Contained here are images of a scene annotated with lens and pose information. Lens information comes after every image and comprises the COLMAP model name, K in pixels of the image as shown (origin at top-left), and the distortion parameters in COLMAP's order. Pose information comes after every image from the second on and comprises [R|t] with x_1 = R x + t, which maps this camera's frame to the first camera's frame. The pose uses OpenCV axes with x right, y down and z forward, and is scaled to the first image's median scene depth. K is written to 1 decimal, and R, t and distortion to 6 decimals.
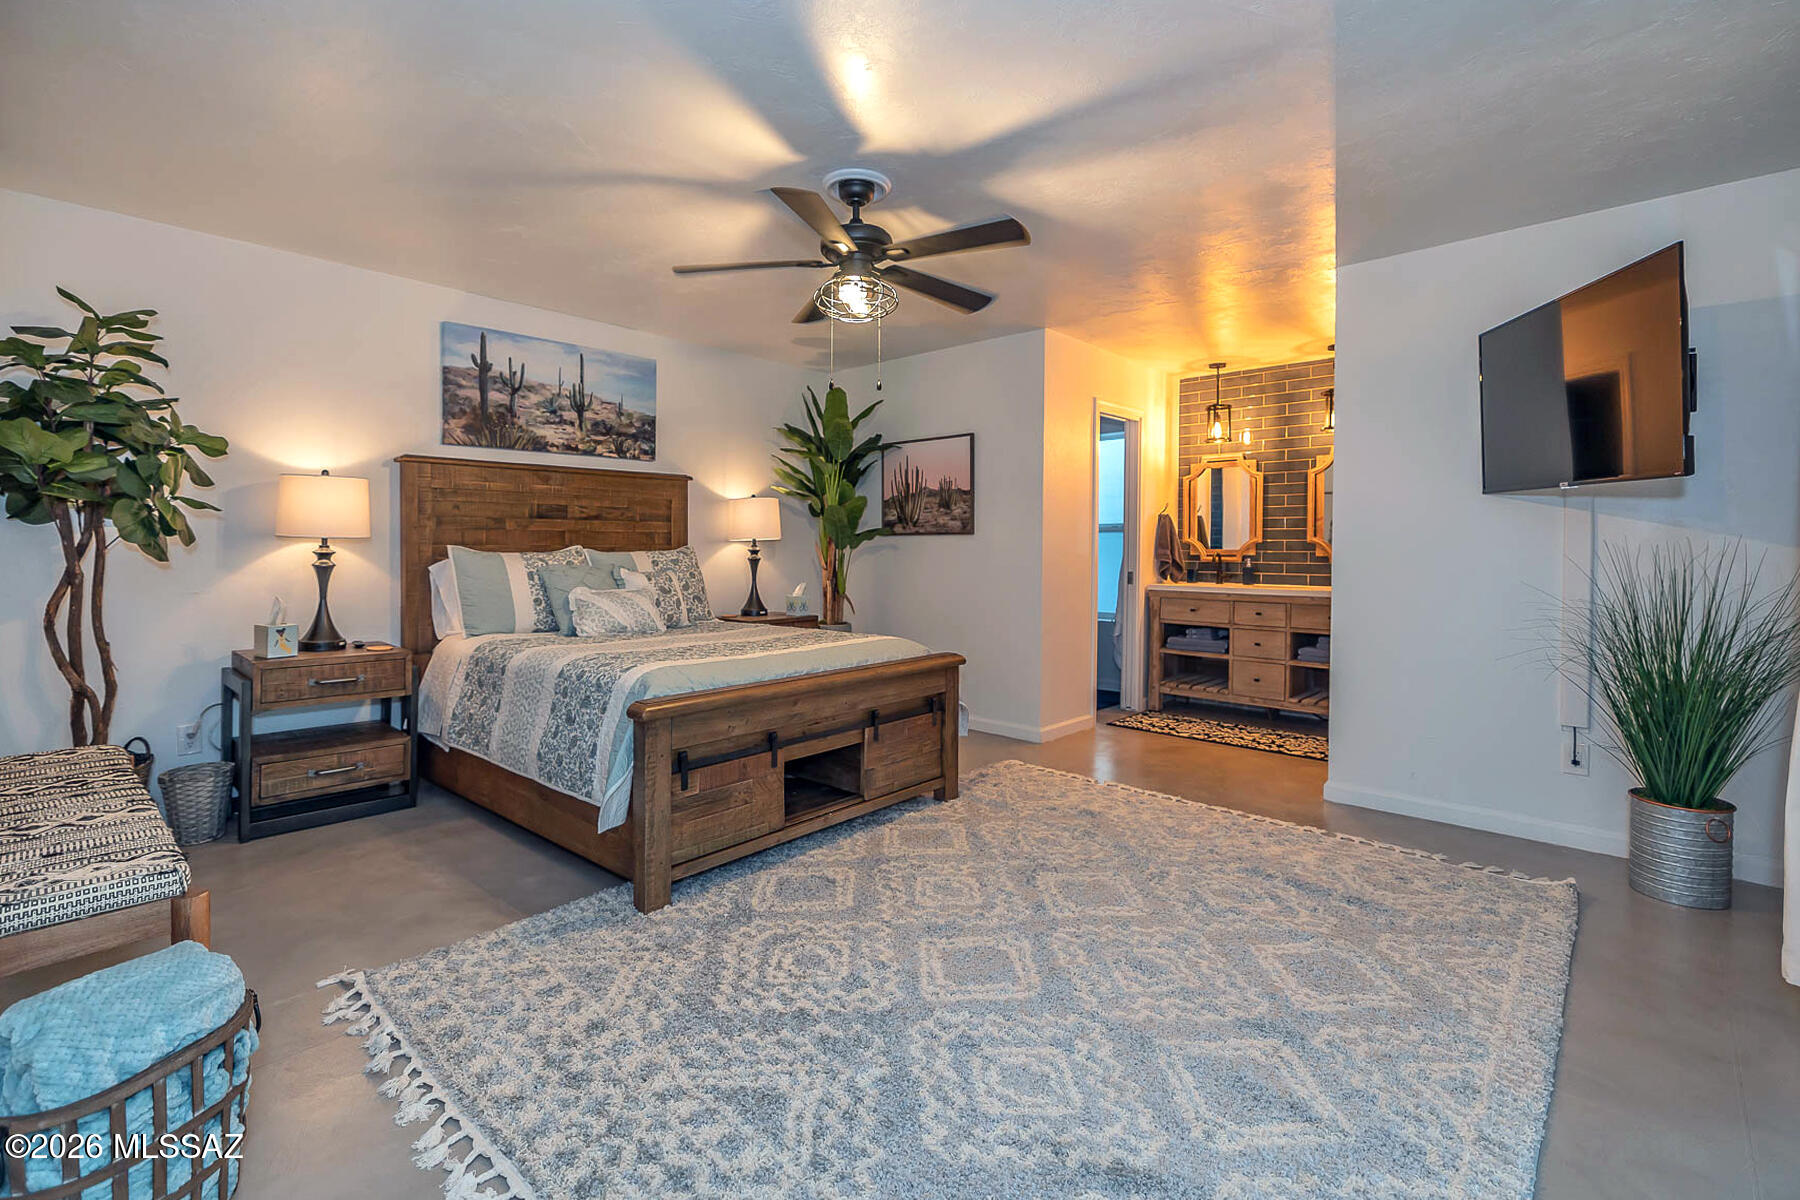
lens RADIAL K [[831.9, 0, 902.2], [0, 831.9, 576.5], [0, 0, 1]] dist [0.001268, 0.000753]
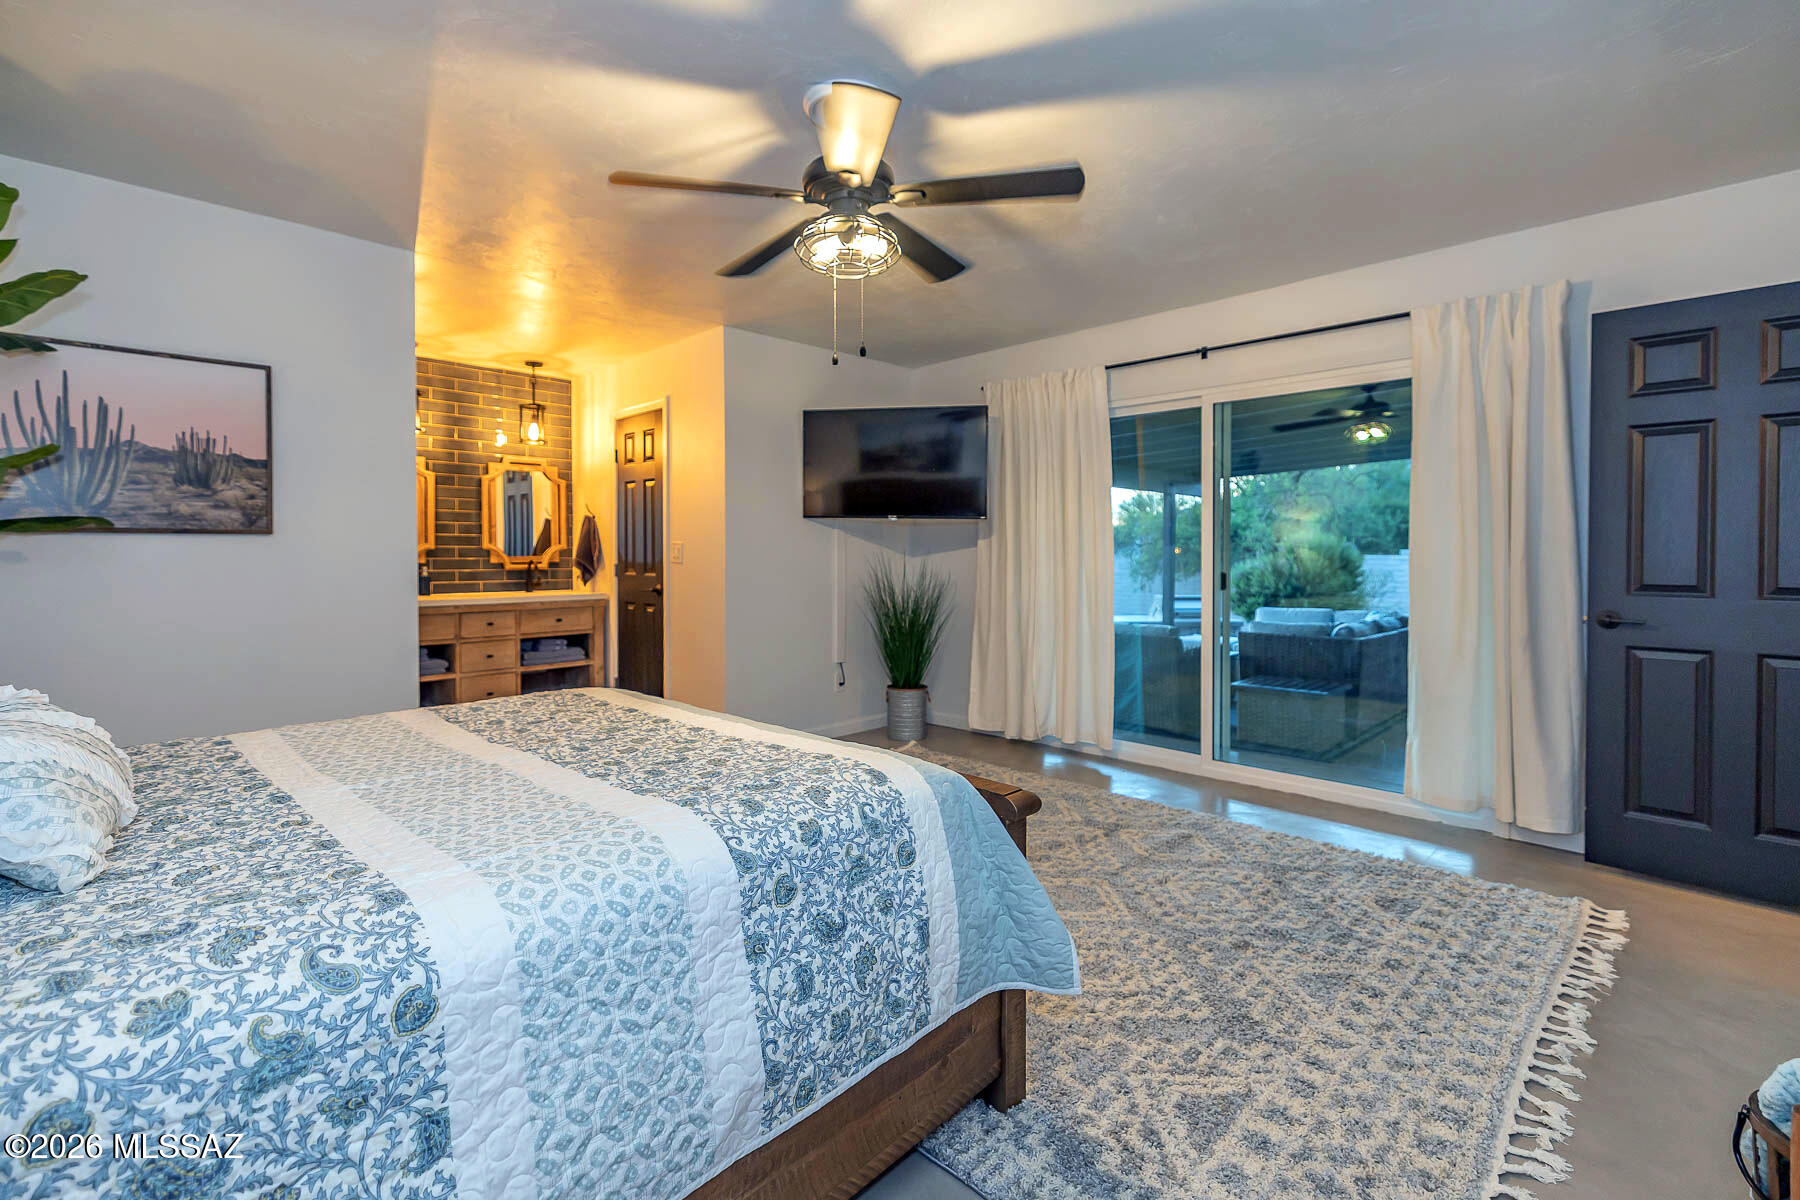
lens RADIAL K [[775.1, 0, 898.0], [0, 775.1, 571.1], [0, 0, 1]] dist [0.001200, 0.000104]
pose [[0.042315, -0.025079, 0.998790, -0.442660], [0.036594, 0.999053, 0.023535, -0.019910], [-0.998434, 0.035554, 0.043193, 0.503606]]
